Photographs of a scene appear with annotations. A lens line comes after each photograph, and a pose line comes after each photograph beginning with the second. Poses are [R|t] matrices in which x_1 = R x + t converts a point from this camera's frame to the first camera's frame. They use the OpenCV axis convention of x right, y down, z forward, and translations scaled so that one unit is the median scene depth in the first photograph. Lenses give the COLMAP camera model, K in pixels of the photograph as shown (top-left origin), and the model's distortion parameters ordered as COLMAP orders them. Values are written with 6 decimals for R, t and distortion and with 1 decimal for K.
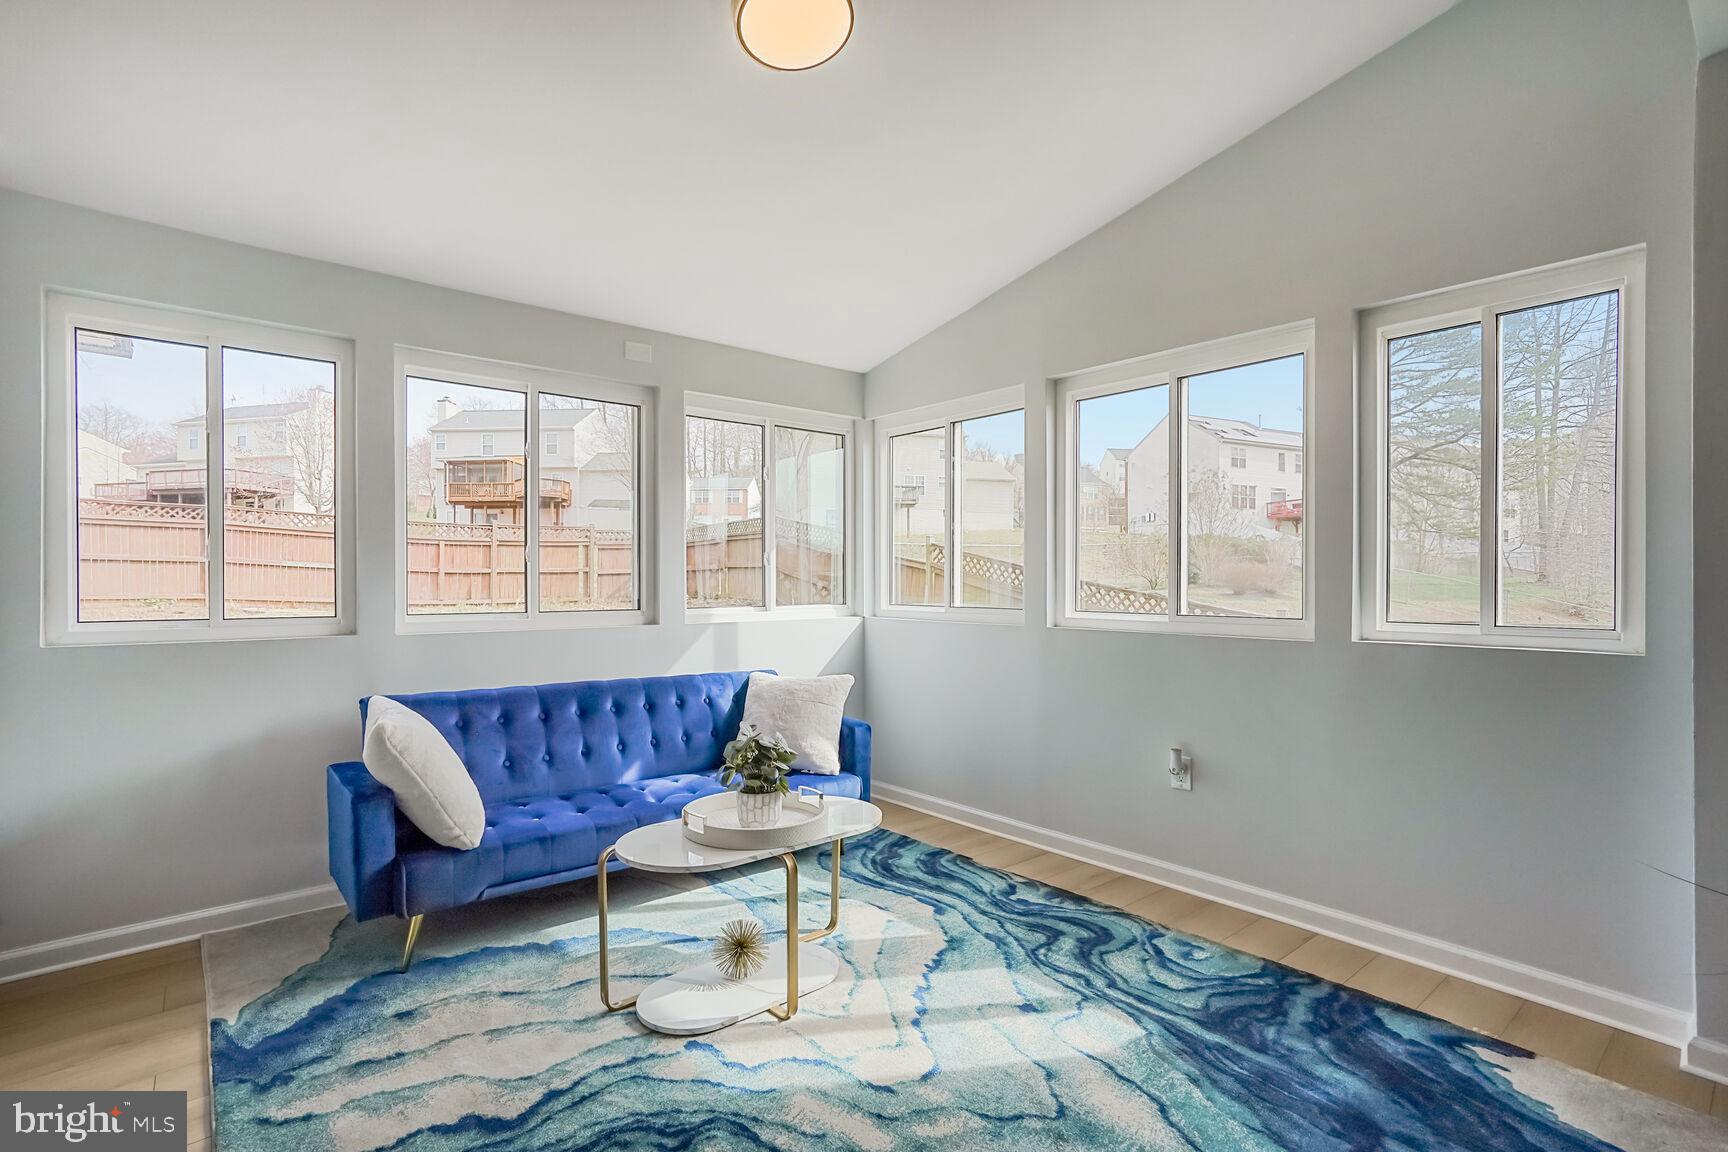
lens RADIAL K [[819.8, 0, 866.4], [0, 819.8, 592.9], [0, 0, 1]] dist [-0.060889, 0.021318]
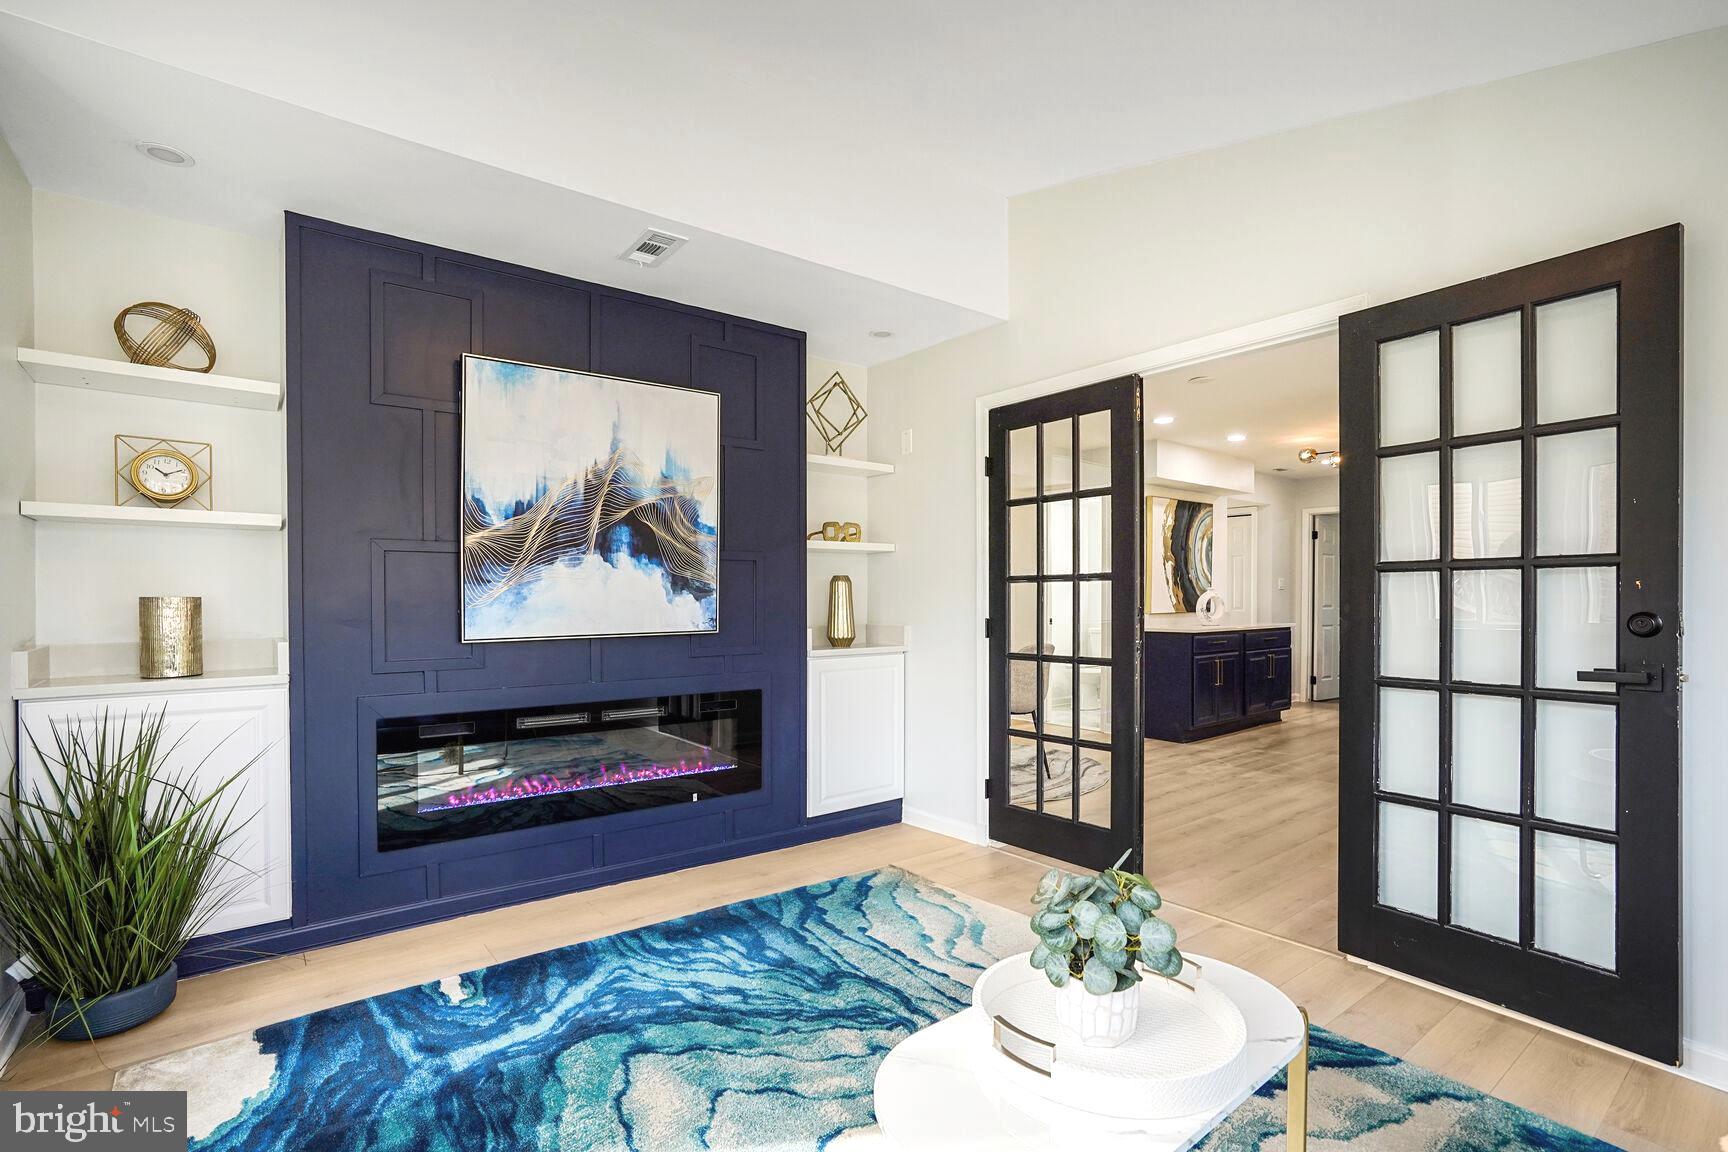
lens RADIAL K [[819.8, 0, 866.4], [0, 819.8, 592.9], [0, 0, 1]] dist [-0.060889, 0.021318]
pose [[-0.999201, -0.001964, 0.039924, 0.003953], [-0.001852, 0.999994, 0.002837, -0.024829], [-0.039930, 0.002761, -0.999199, 2.058536]]
